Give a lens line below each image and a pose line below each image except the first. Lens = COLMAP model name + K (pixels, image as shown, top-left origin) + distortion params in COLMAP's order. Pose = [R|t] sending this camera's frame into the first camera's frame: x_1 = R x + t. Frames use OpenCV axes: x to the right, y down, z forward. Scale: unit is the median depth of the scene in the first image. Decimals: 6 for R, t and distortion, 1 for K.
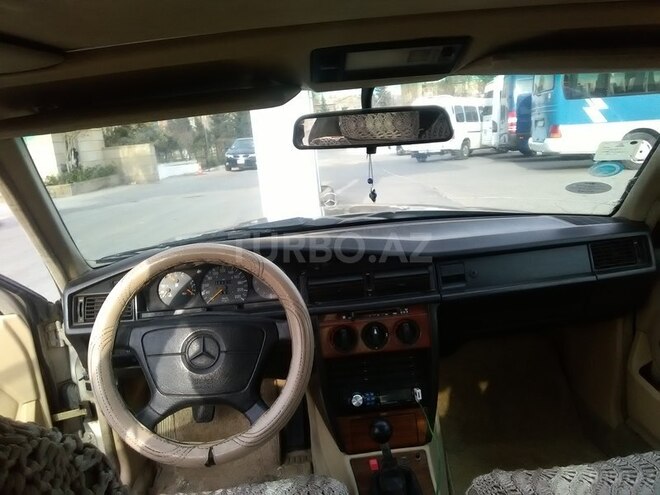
lens RADIAL K [[520.8, 0, 335.3], [0, 520.8, 250.9], [0, 0, 1]] dist [0.013627, -0.015813]
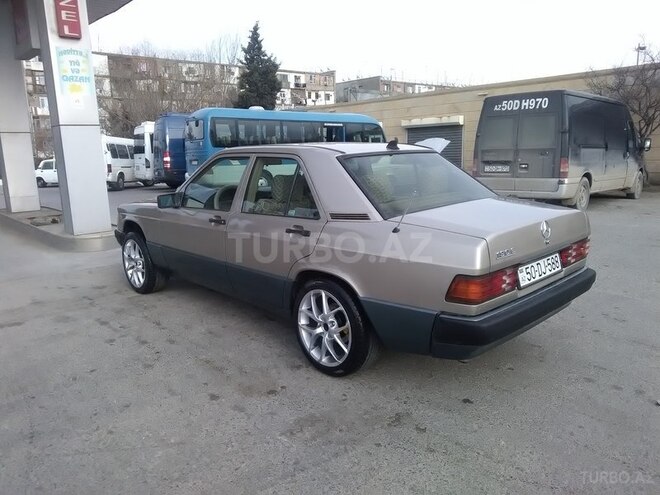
lens RADIAL K [[520.8, 0, 335.3], [0, 520.8, 250.9], [0, 0, 1]] dist [0.013627, -0.015813]
pose [[0.763263, -0.063699, 0.642940, -0.158787], [0.109088, 0.993546, -0.031068, 0.049495], [-0.636812, 0.093851, 0.765286, -0.186929]]
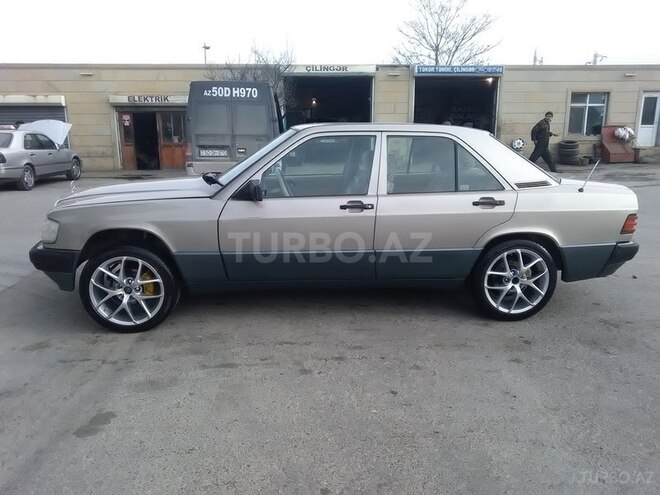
lens RADIAL K [[520.8, 0, 335.3], [0, 520.8, 250.9], [0, 0, 1]] dist [0.013627, -0.015813]
pose [[-0.031336, -0.148267, 0.988451, -0.262927], [0.228795, 0.961615, 0.151494, 0.005082], [-0.972970, 0.230899, 0.003790, 0.044054]]
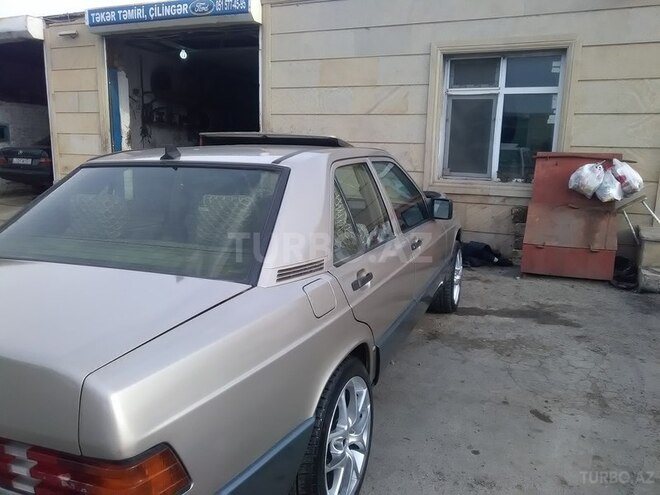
lens RADIAL K [[520.8, 0, 335.3], [0, 520.8, 250.9], [0, 0, 1]] dist [0.013627, -0.015813]
pose [[0.432307, -0.098116, 0.896373, 0.489406], [0.144355, 0.988772, 0.038610, 0.081854], [-0.890097, 0.112705, 0.441617, -0.612824]]
